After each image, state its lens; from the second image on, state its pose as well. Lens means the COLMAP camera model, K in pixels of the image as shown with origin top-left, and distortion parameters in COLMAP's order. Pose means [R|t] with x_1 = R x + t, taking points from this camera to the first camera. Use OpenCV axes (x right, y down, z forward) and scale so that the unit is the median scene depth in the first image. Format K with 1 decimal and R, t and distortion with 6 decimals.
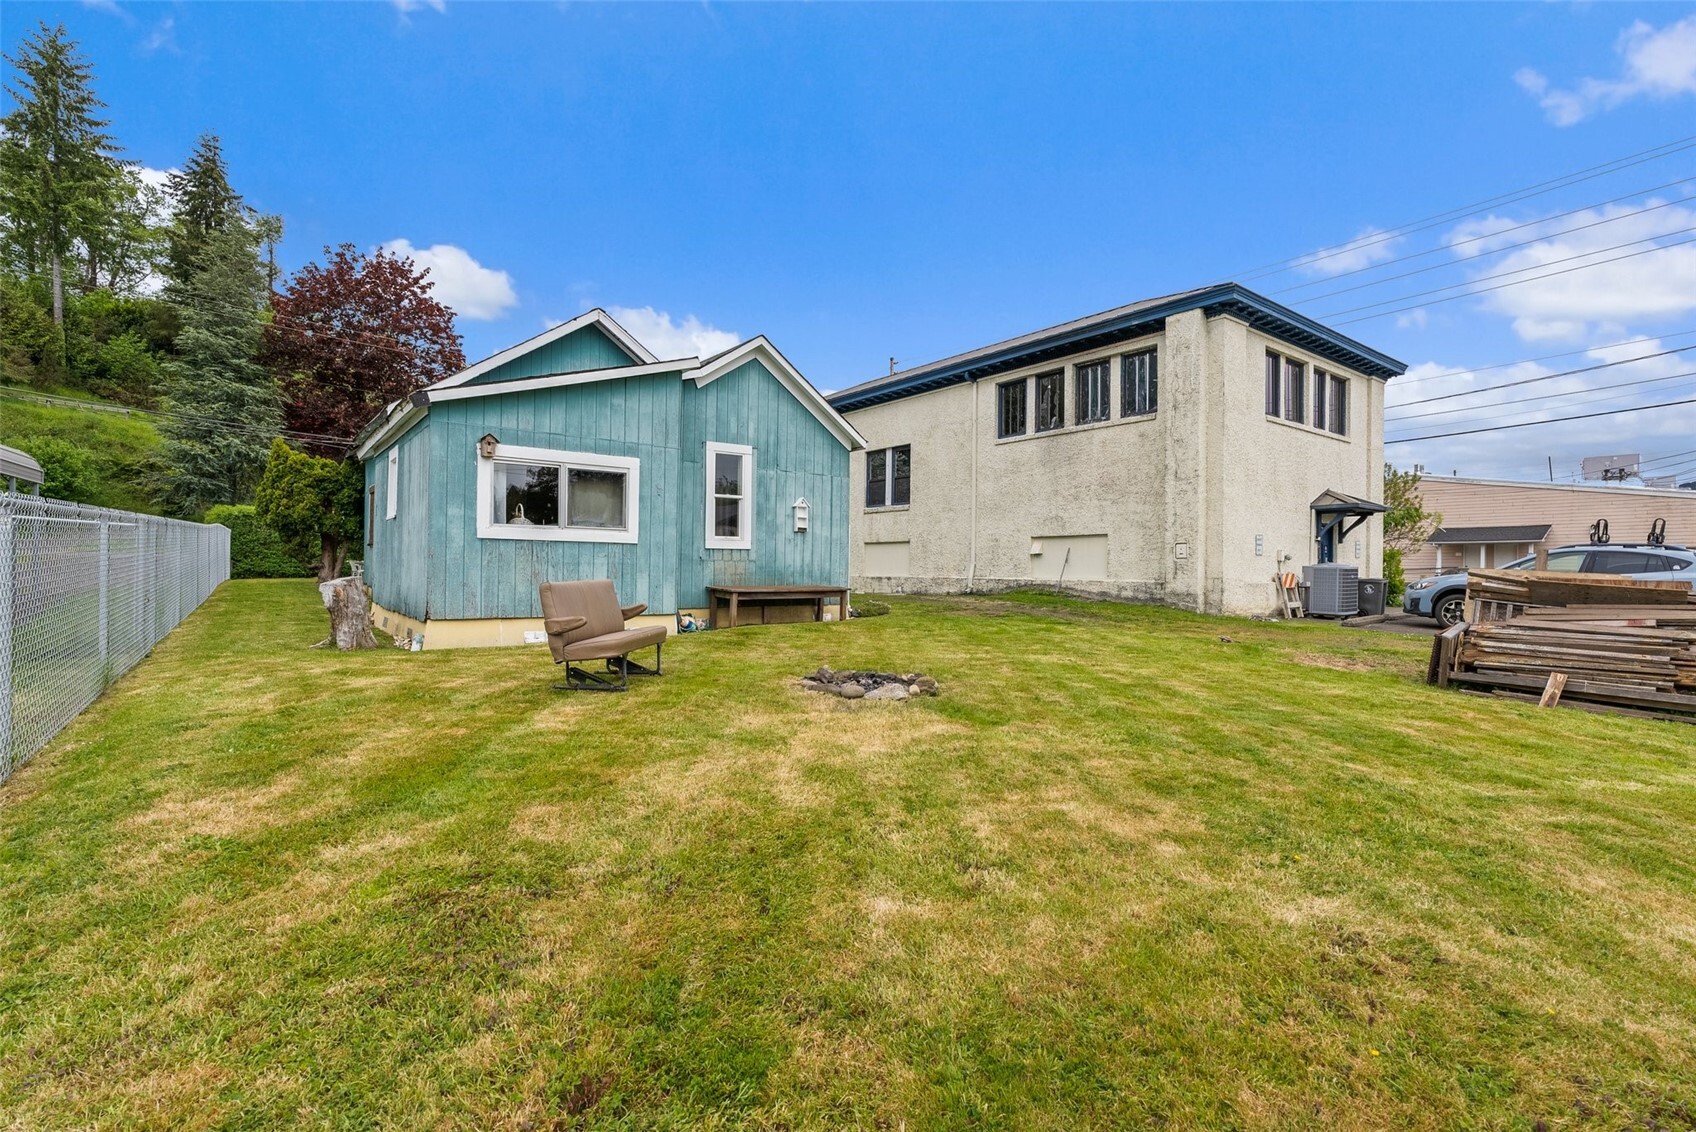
lens RADIAL K [[778.9, 0, 851.2], [0, 778.9, 565.0], [0, 0, 1]] dist [0.002997, 0.001804]
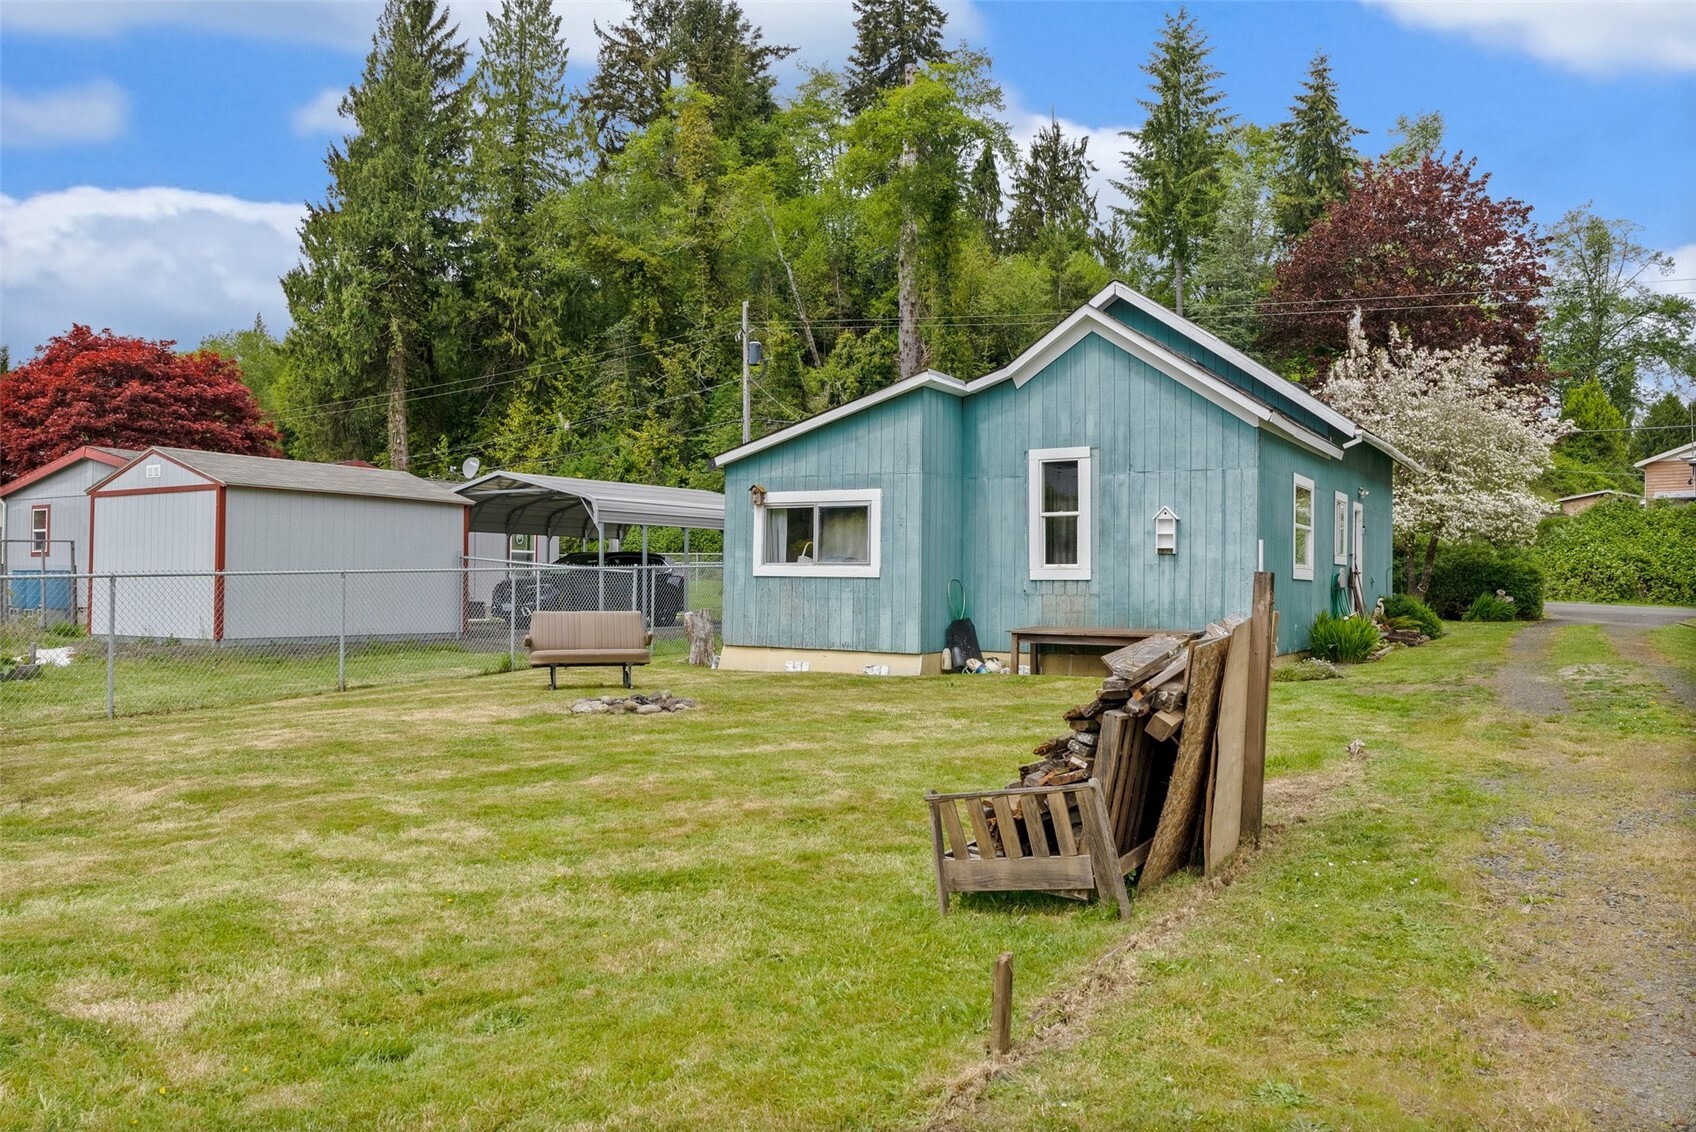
lens RADIAL K [[1332.0, 0, 852.4], [0, 1332.0, 575.1], [0, 0, 1]] dist [0.005166, -0.000482]
pose [[0.370736, -0.017451, -0.928574, 1.025776], [-0.003043, 0.999795, -0.020004, 0.002011], [0.928733, 0.010242, 0.370607, 0.299469]]
